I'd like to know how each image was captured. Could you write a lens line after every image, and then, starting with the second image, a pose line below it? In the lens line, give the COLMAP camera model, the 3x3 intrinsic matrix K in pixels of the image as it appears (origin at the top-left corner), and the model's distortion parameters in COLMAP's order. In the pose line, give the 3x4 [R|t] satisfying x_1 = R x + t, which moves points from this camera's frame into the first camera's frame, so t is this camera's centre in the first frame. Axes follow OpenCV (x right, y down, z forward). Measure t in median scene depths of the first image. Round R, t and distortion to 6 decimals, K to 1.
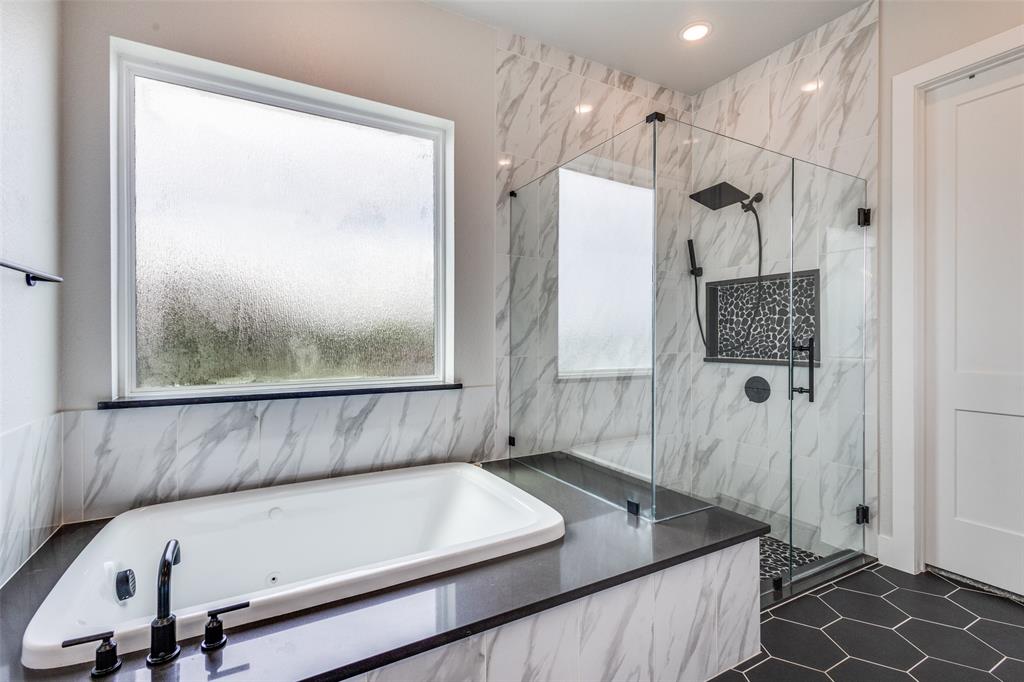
lens RADIAL K [[470.2, 0, 511.4], [0, 470.2, 335.8], [0, 0, 1]] dist [0.002717, 0.000191]
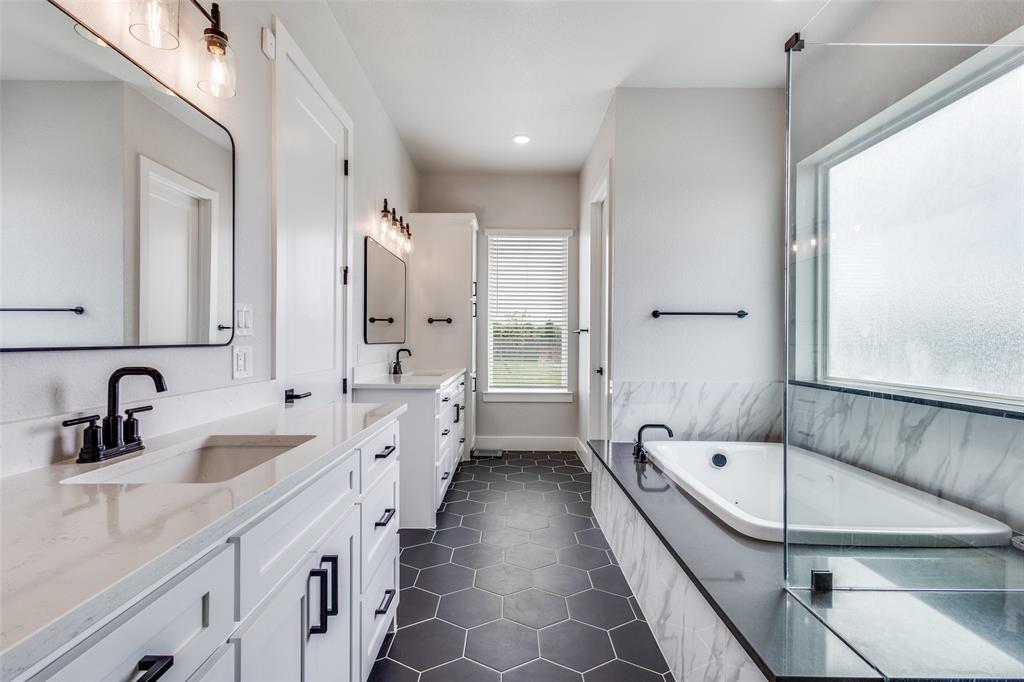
lens RADIAL K [[470.2, 0, 511.7], [0, 470.2, 342.2], [0, 0, 1]] dist [0.002717, 0.000191]
pose [[-0.483099, -0.003060, -0.875561, 0.906121], [-0.009916, 0.999949, 0.001977, 0.010071], [0.875510, 0.009638, -0.483104, 0.761502]]
